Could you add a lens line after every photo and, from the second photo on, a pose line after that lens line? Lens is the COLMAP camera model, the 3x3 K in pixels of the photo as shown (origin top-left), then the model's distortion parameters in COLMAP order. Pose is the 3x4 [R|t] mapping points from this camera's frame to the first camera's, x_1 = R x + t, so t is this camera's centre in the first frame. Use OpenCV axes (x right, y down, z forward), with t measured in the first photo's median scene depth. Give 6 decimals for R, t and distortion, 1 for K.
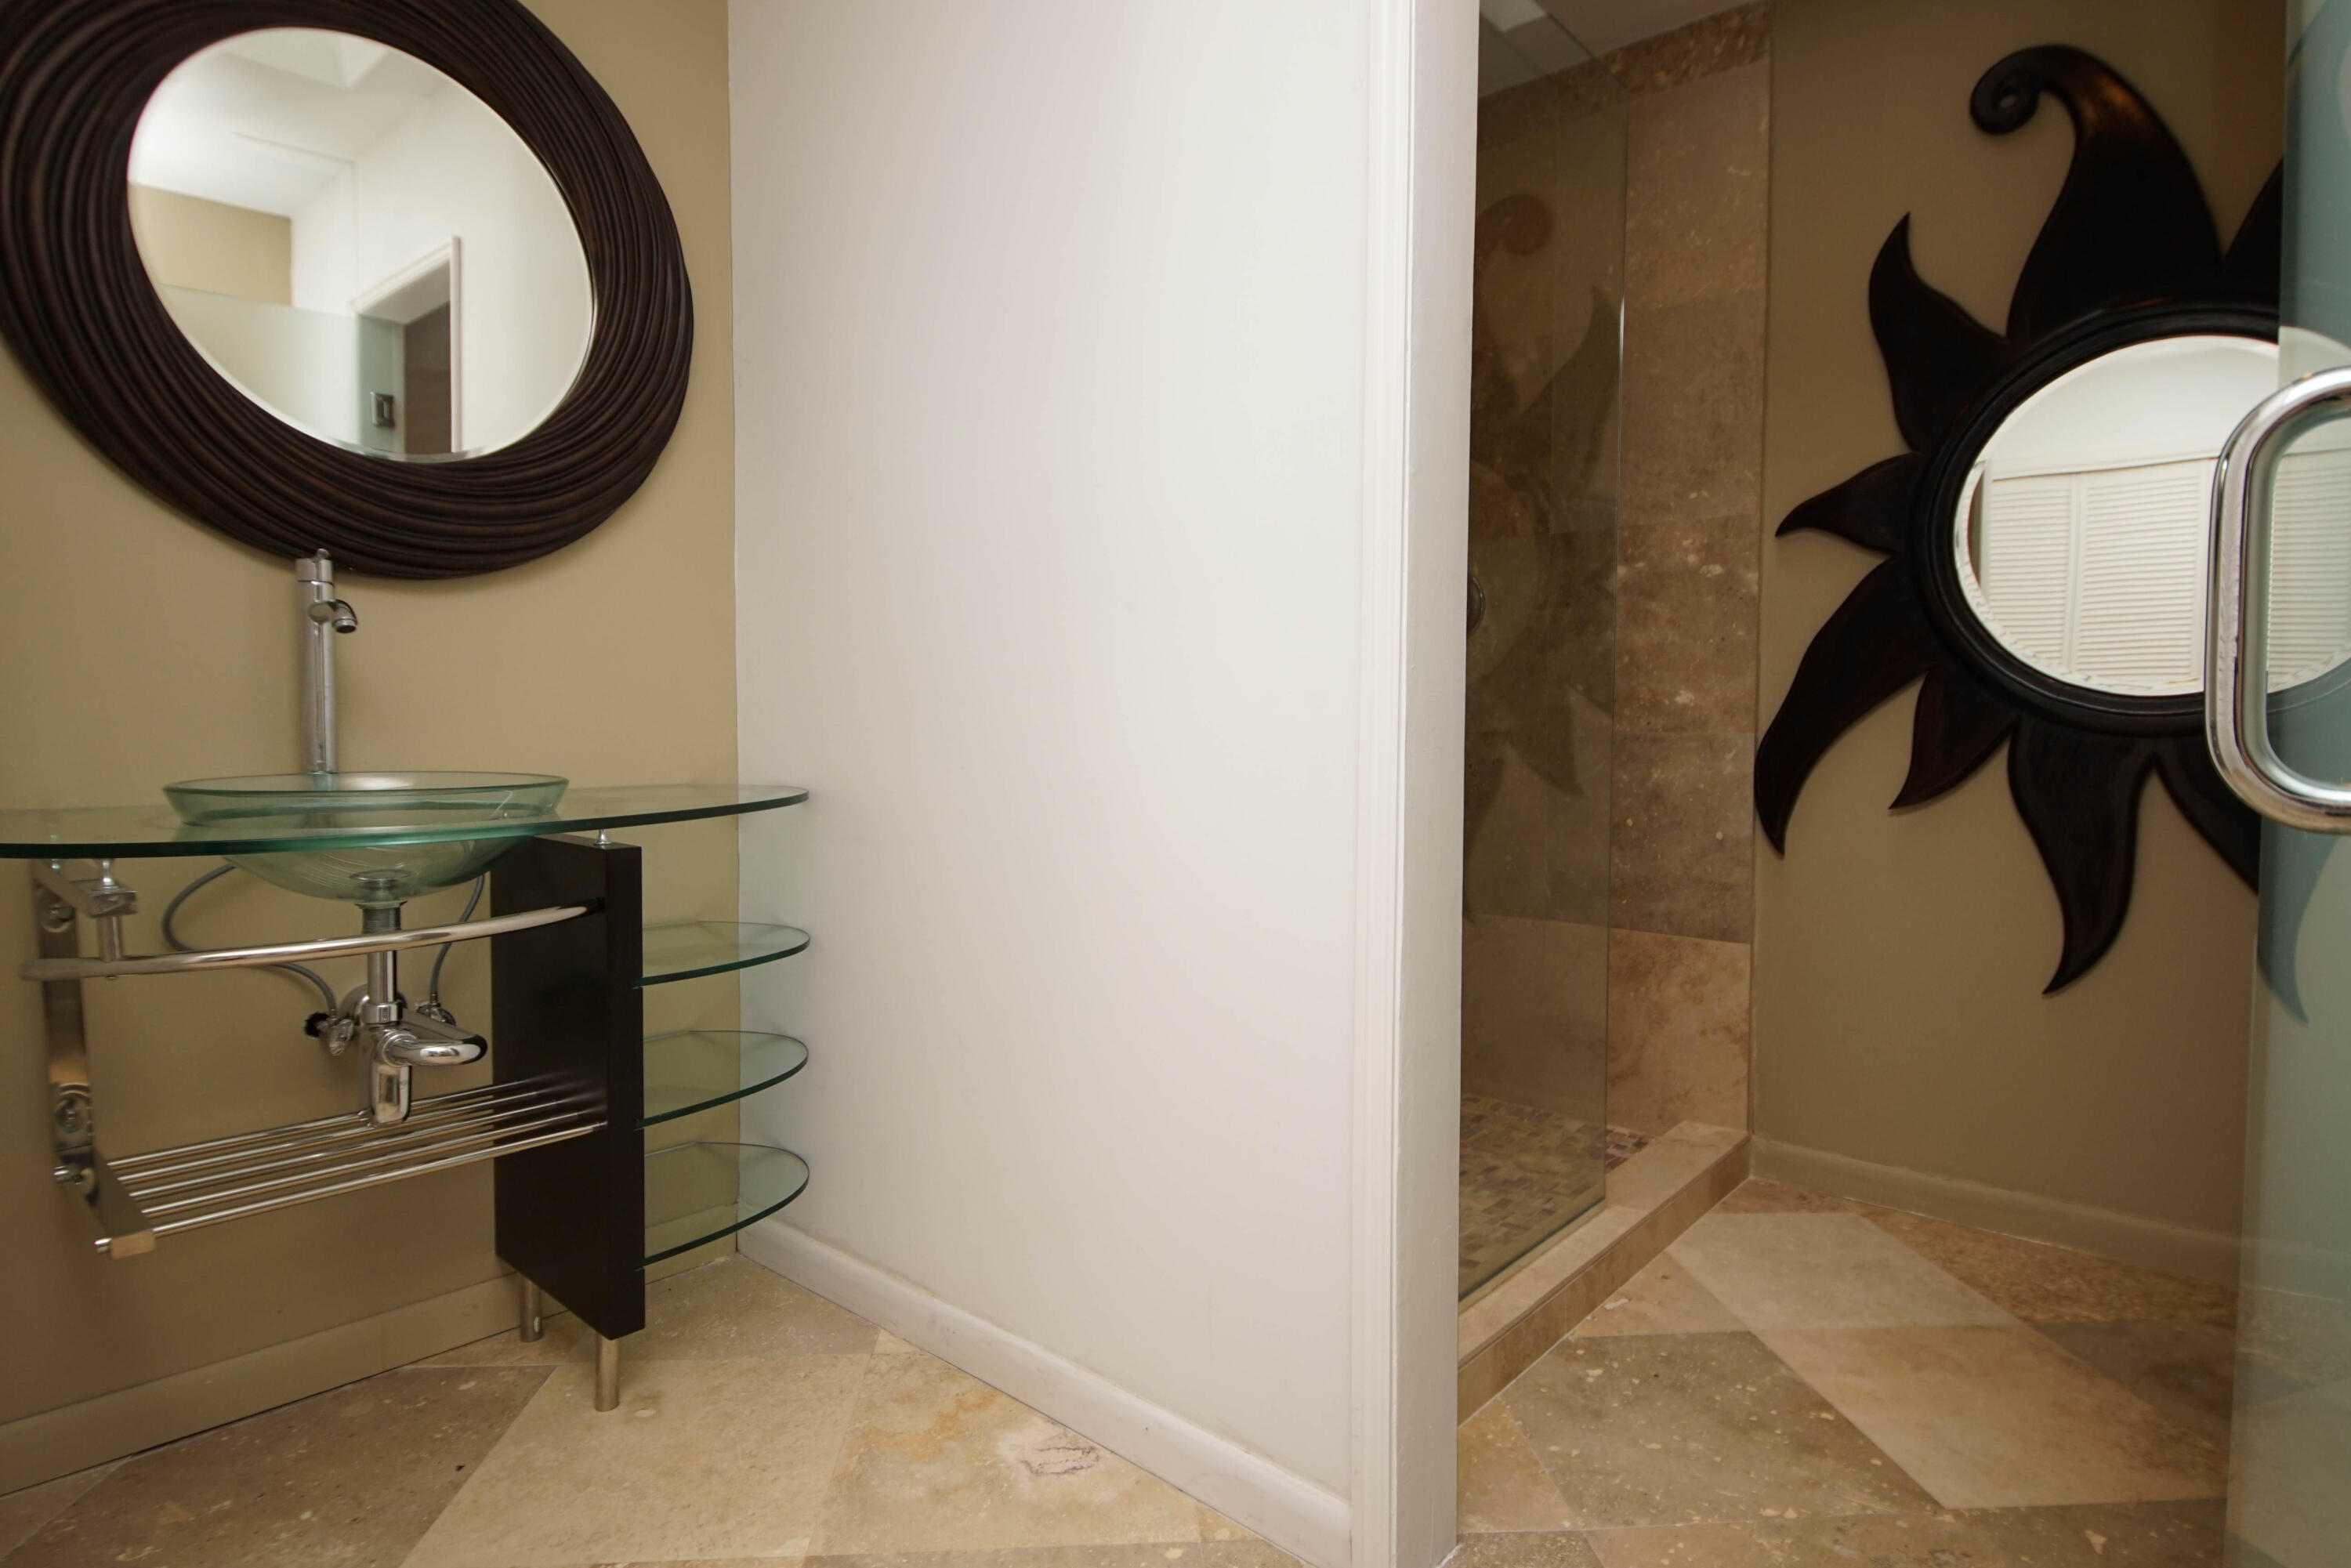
lens RADIAL K [[1260.7, 0, 1172.0], [0, 1260.7, 775.5], [0, 0, 1]] dist [0.029910, -0.028576]
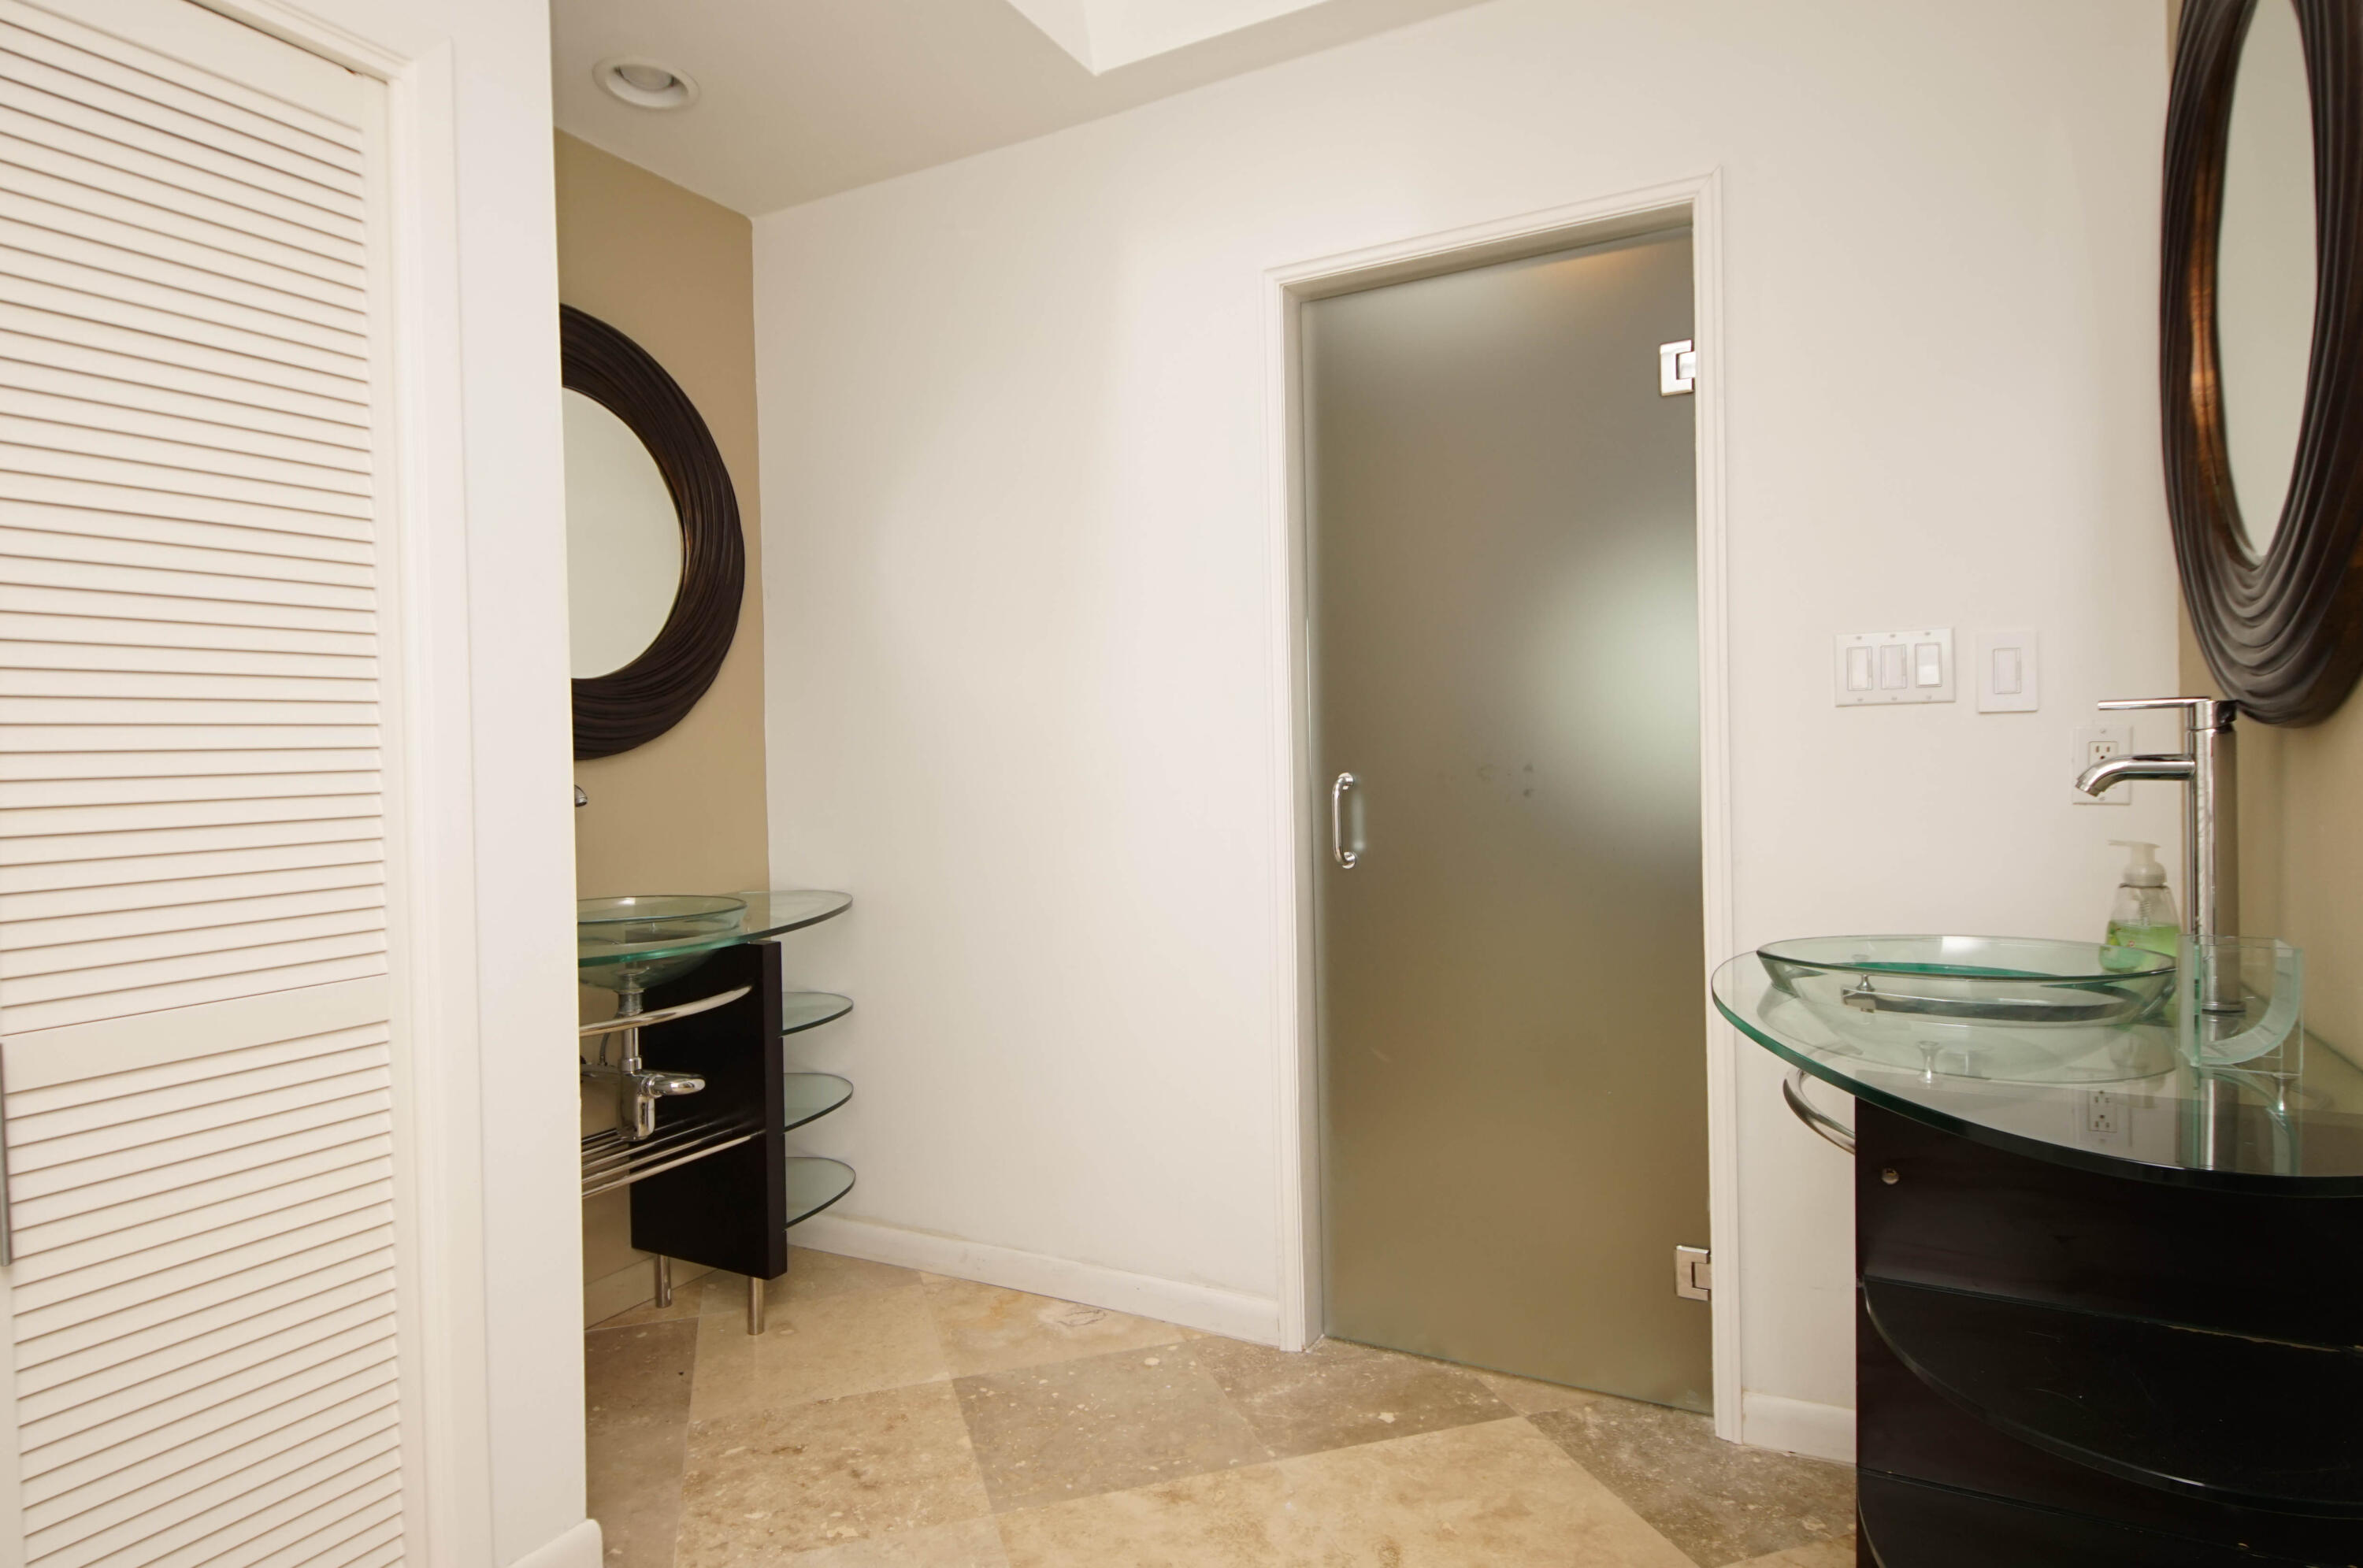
lens RADIAL K [[1267.1, 0, 1184.8], [0, 1267.1, 789.8], [0, 0, 1]] dist [0.029910, -0.028576]
pose [[0.972692, -0.032676, 0.229788, -0.294459], [0.039251, 0.998939, -0.024102, -0.065968], [-0.228757, 0.032463, 0.972942, -0.557387]]
